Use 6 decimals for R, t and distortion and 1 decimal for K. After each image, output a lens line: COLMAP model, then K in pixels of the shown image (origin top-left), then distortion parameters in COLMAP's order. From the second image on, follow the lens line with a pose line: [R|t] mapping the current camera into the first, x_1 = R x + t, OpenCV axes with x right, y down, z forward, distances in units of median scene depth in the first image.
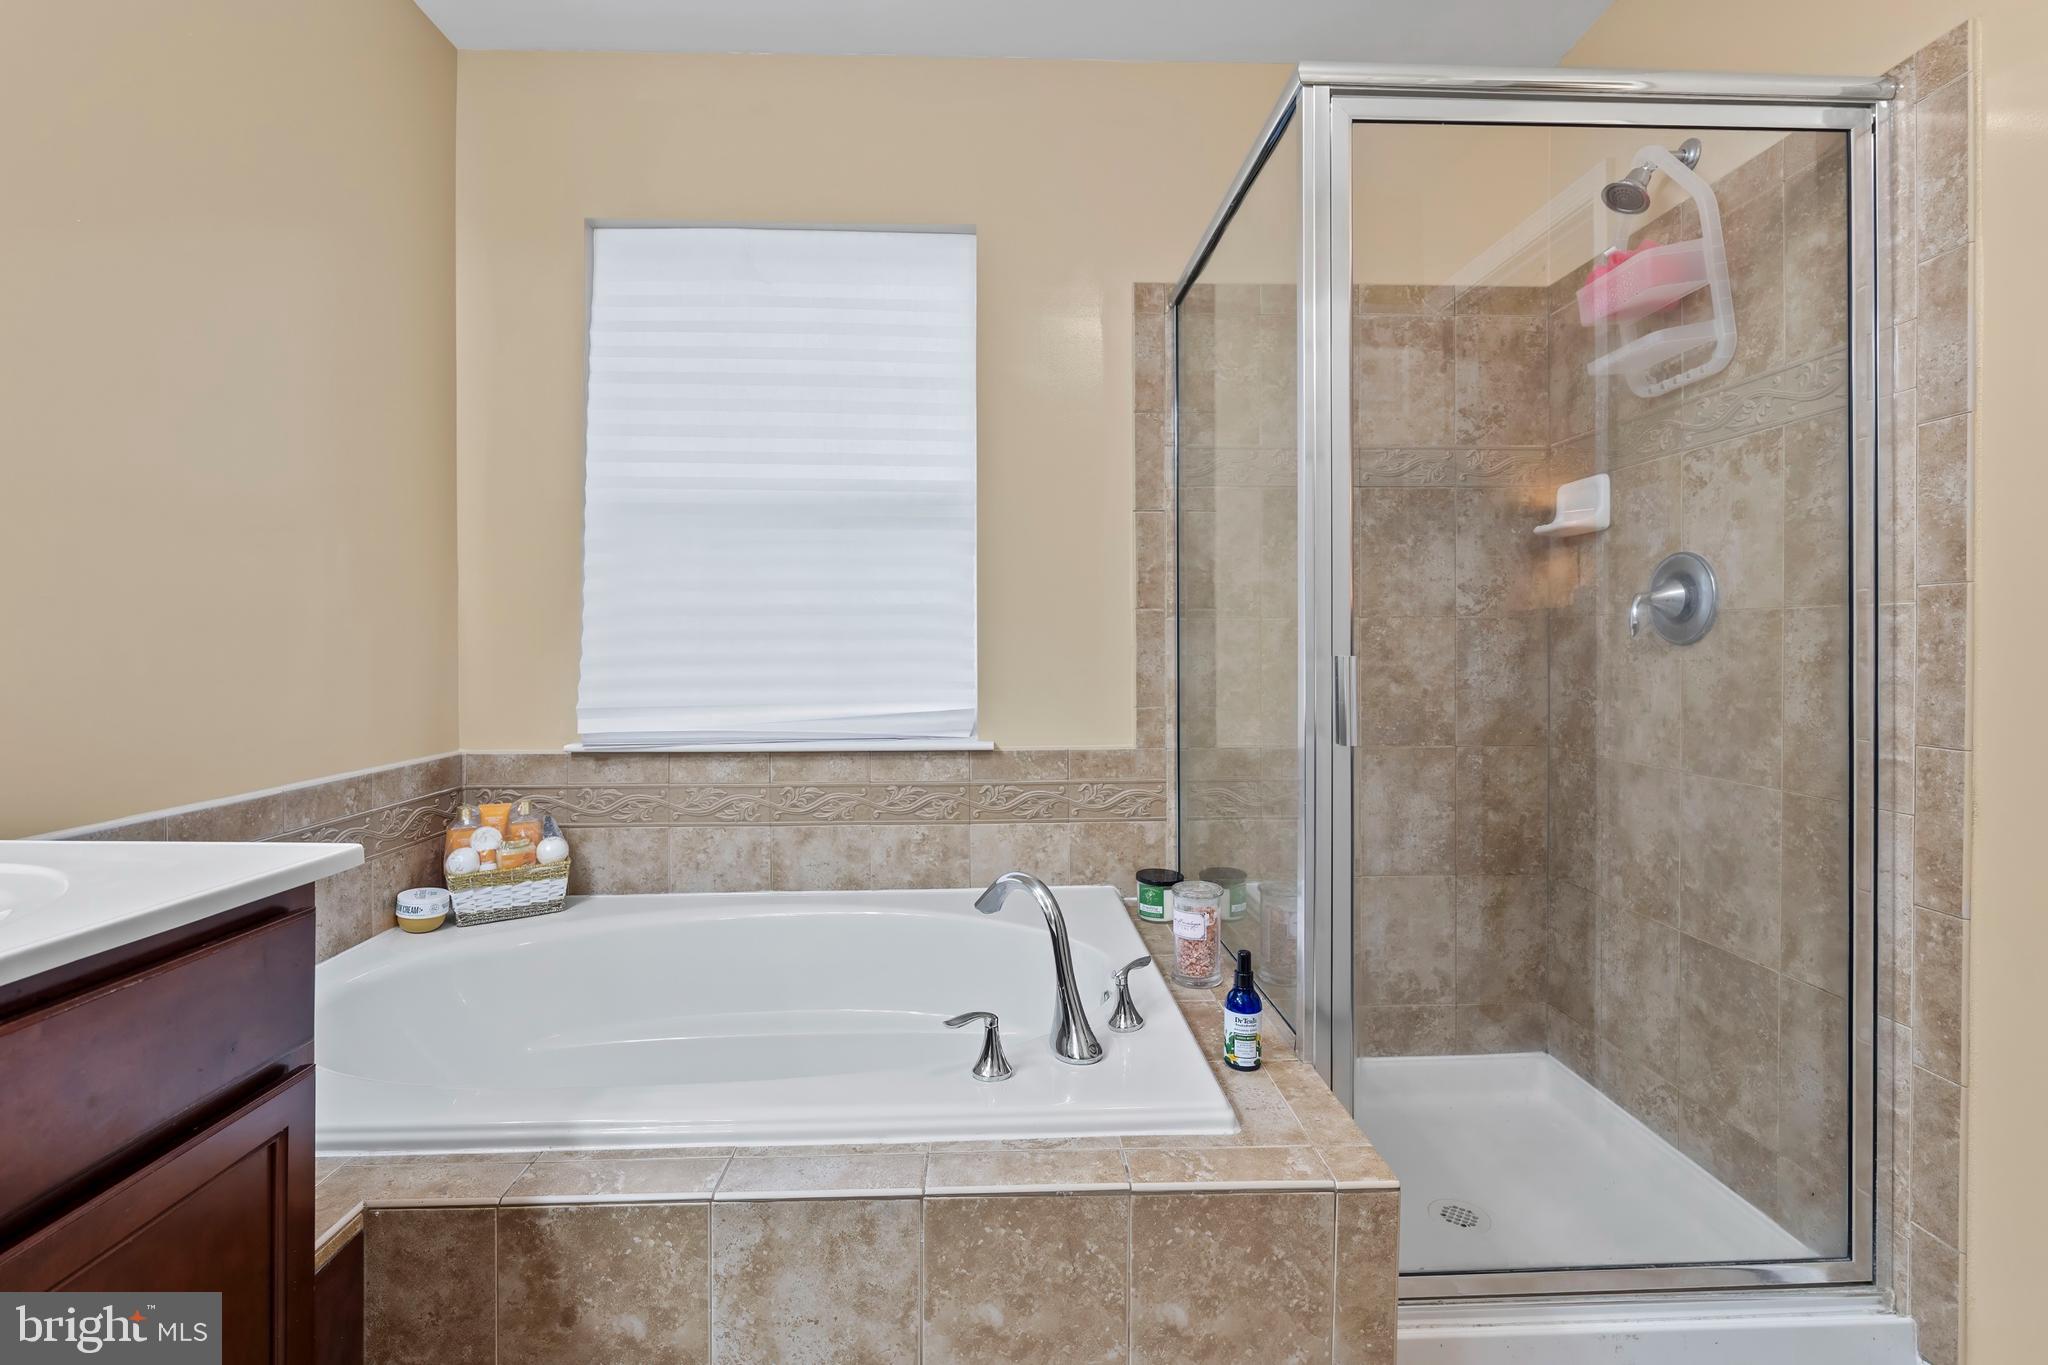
lens RADIAL K [[936.4, 0, 1023.1], [0, 936.4, 645.5], [0, 0, 1]] dist [-0.004235, 0.000160]
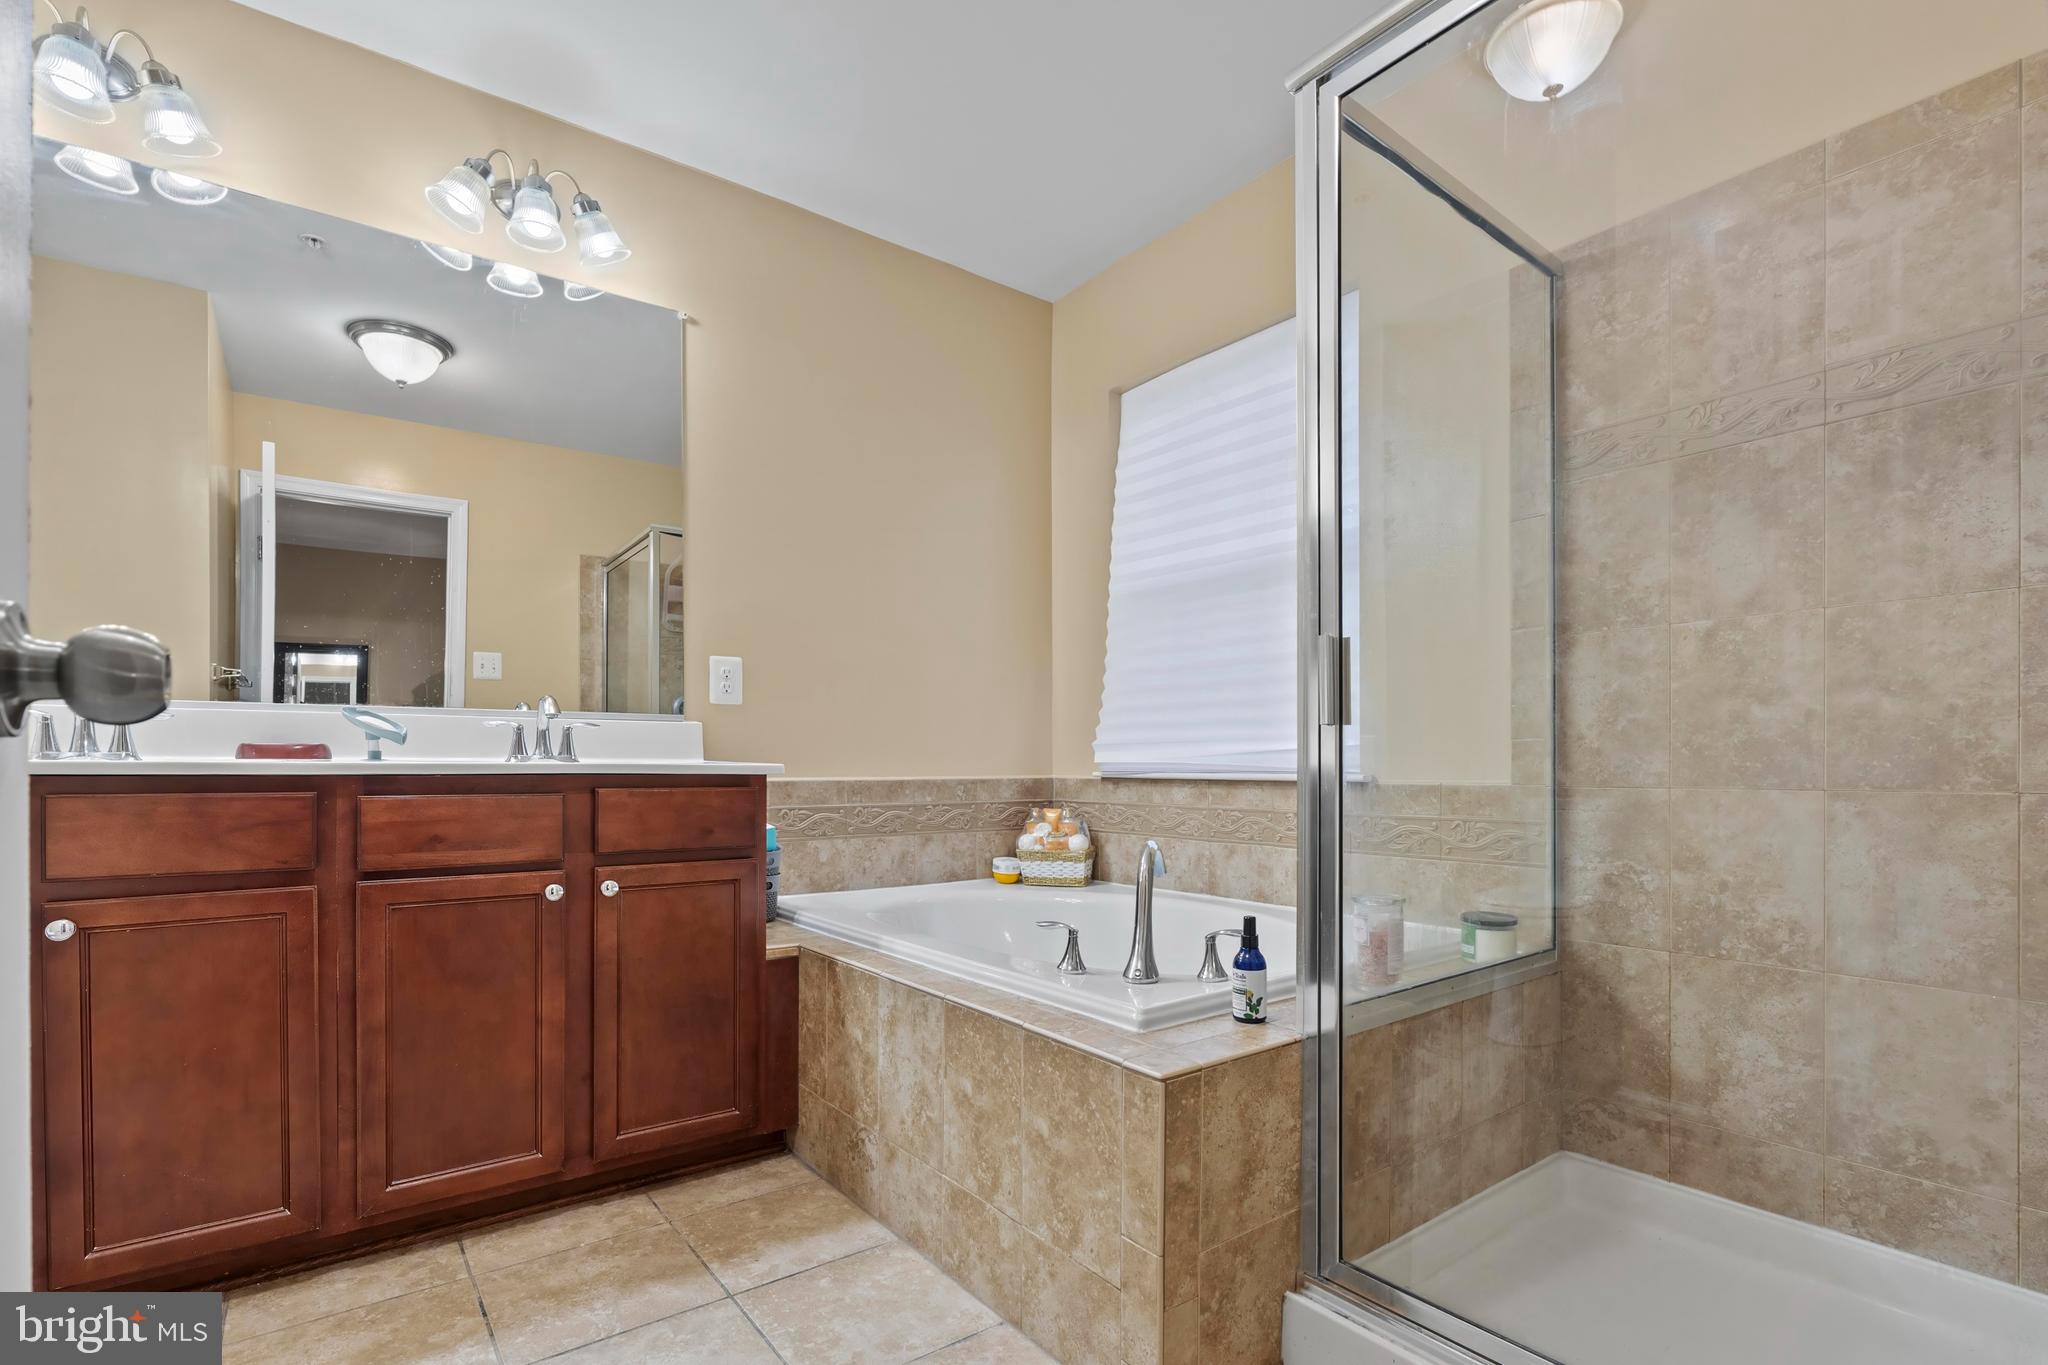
lens RADIAL K [[963.9, 0, 1023.6], [0, 963.9, 759.5], [0, 0, 1]] dist [-0.001777, -0.000136]
pose [[0.574642, 0.000008, -0.818405, 0.653502], [-0.002763, 0.999994, -0.001930, 0.094787], [0.818400, 0.003370, 0.574639, 0.087985]]
